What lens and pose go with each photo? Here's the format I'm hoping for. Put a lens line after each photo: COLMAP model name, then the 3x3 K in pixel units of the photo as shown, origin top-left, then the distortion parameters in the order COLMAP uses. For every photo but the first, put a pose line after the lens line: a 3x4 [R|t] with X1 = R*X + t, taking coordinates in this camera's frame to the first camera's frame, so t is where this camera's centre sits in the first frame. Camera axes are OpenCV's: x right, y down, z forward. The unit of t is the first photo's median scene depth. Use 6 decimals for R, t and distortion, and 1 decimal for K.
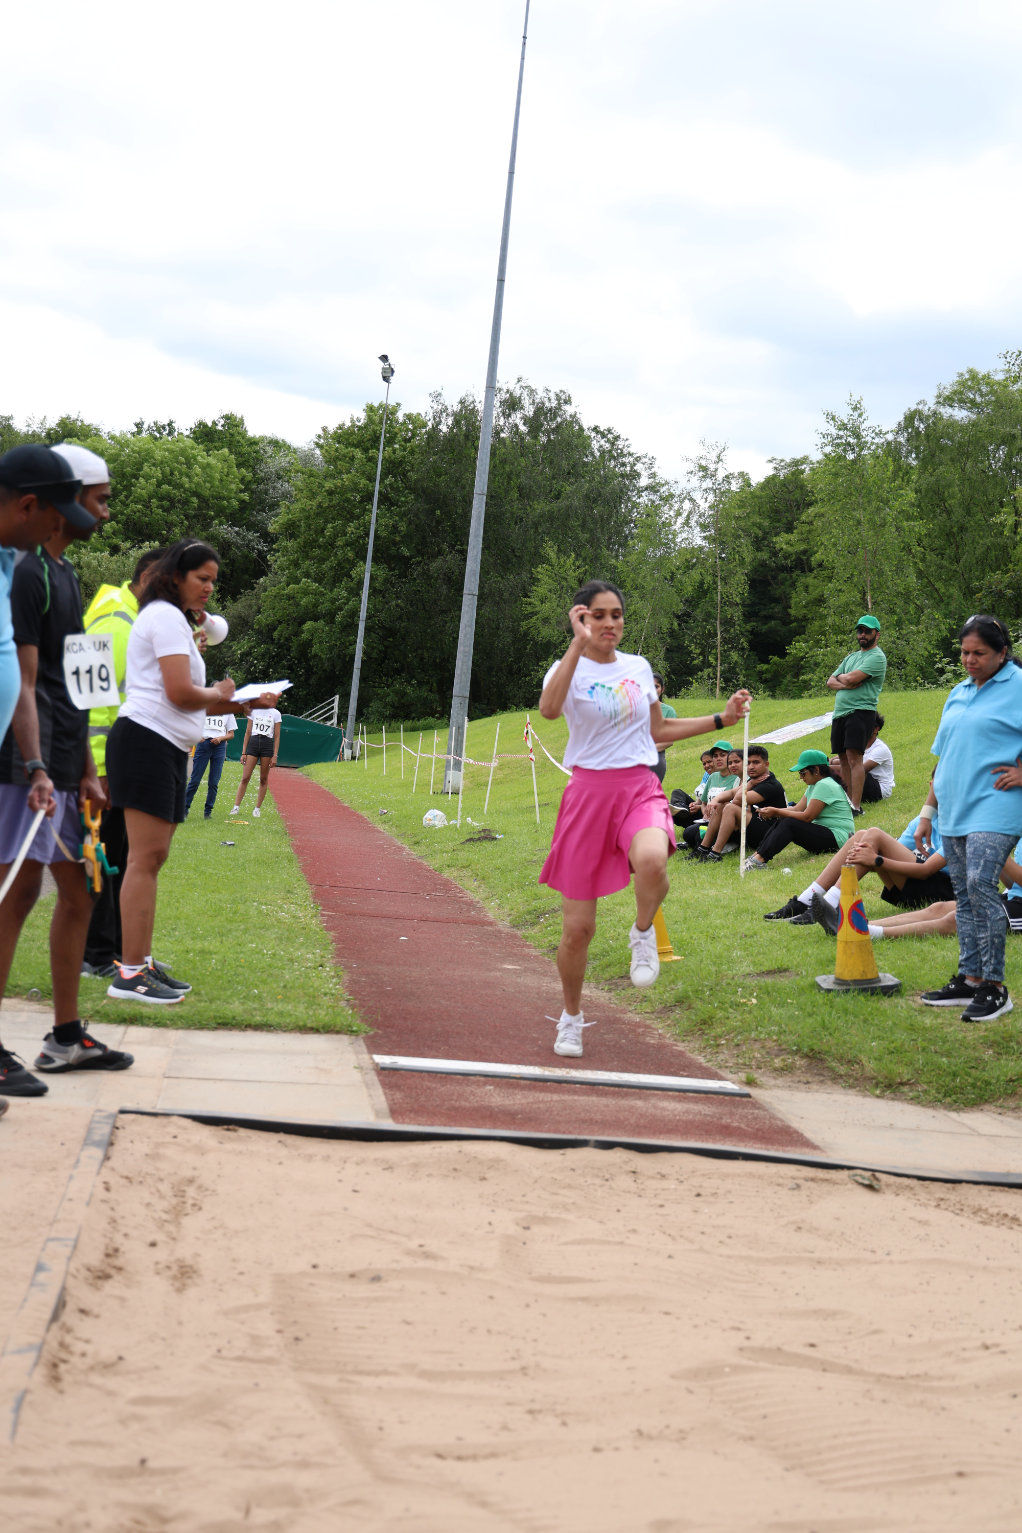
lens RADIAL K [[2117.8, 0, 527.0], [0, 2117.8, 757.9], [0, 0, 1]] dist [0.160928, 0.000000]
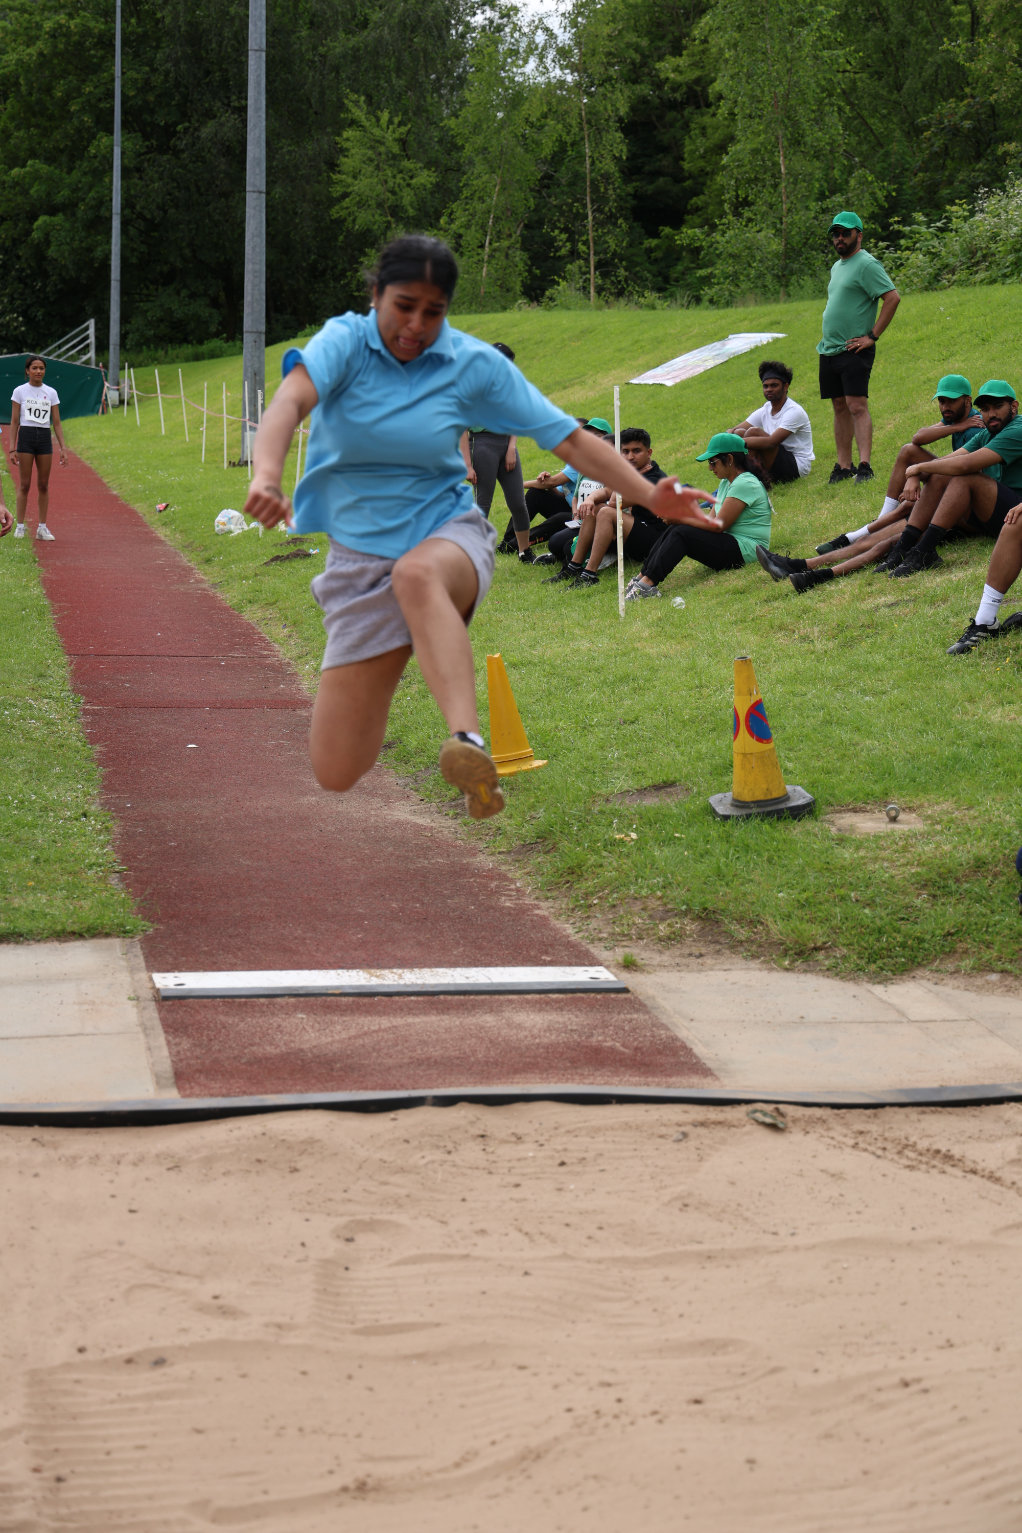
lens RADIAL K [[2728.6, 0, 513.7], [0, 2728.6, 752.7], [0, 0, 1]] dist [0.298016, 0.000000]
pose [[0.996187, -0.072420, 0.048644, 0.016355], [0.065064, 0.988189, 0.138741, -0.069339], [-0.058117, -0.135047, 0.989133, -0.006991]]
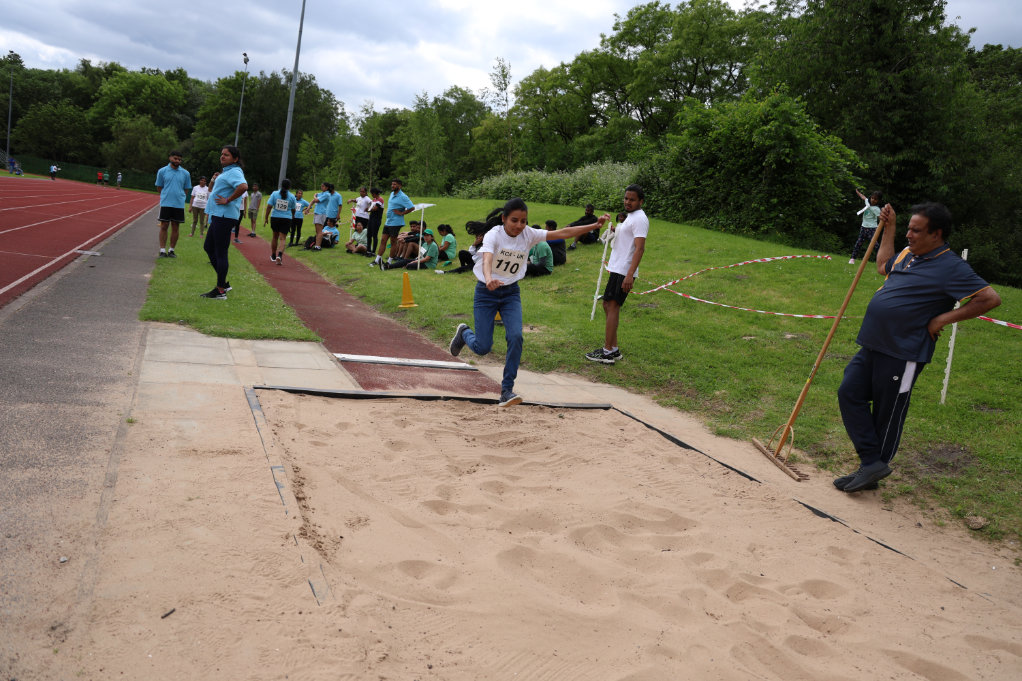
lens RADIAL K [[707.0, 0, 519.2], [0, 707.0, 343.6], [0, 0, 1]] dist [-0.068268, 0.054287]
pose [[0.950236, 0.011829, 0.311308, -0.114510], [-0.067974, 0.983074, 0.170130, -0.028613], [-0.304026, -0.182824, 0.934956, 0.134737]]
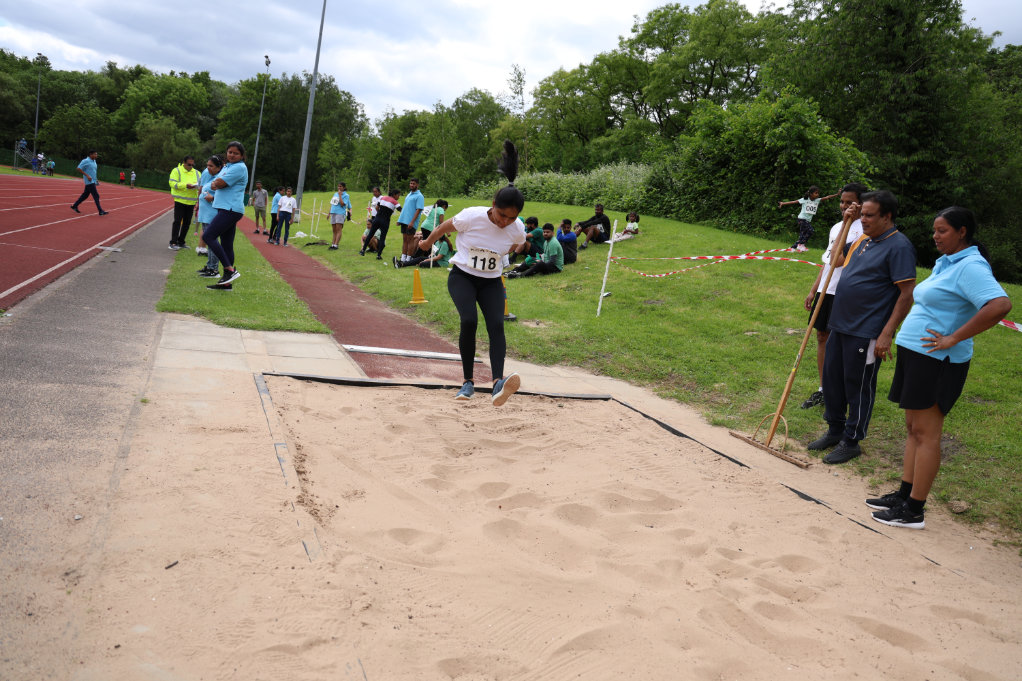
lens RADIAL K [[707.0, 0, 522.9], [0, 707.0, 338.1], [0, 0, 1]] dist [-0.068268, 0.054287]
pose [[0.956098, 0.020527, 0.292328, -0.105256], [-0.070599, 0.984297, 0.161785, -0.023049], [-0.284417, -0.175320, 0.942534, 0.108483]]
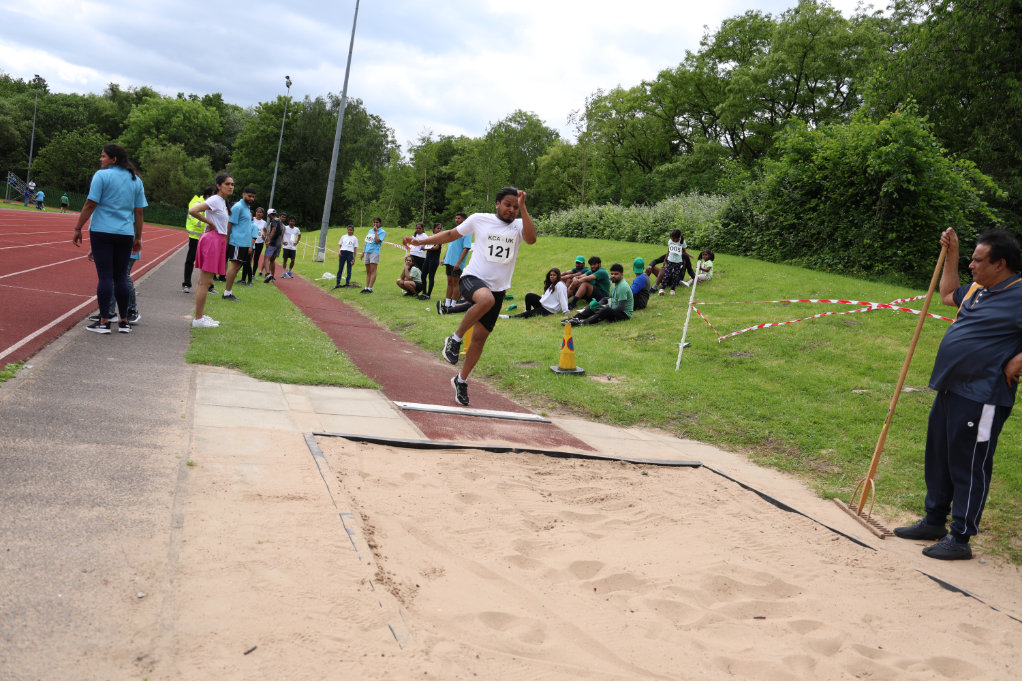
lens RADIAL K [[812.2, 0, 526.9], [0, 812.2, 347.5], [0, 0, 1]] dist [-0.033446, 0.085464]
pose [[0.970787, 0.039926, 0.236600, -0.133359], [-0.067483, 0.991689, 0.109540, -0.024552], [-0.230260, -0.122306, 0.965413, 0.105274]]
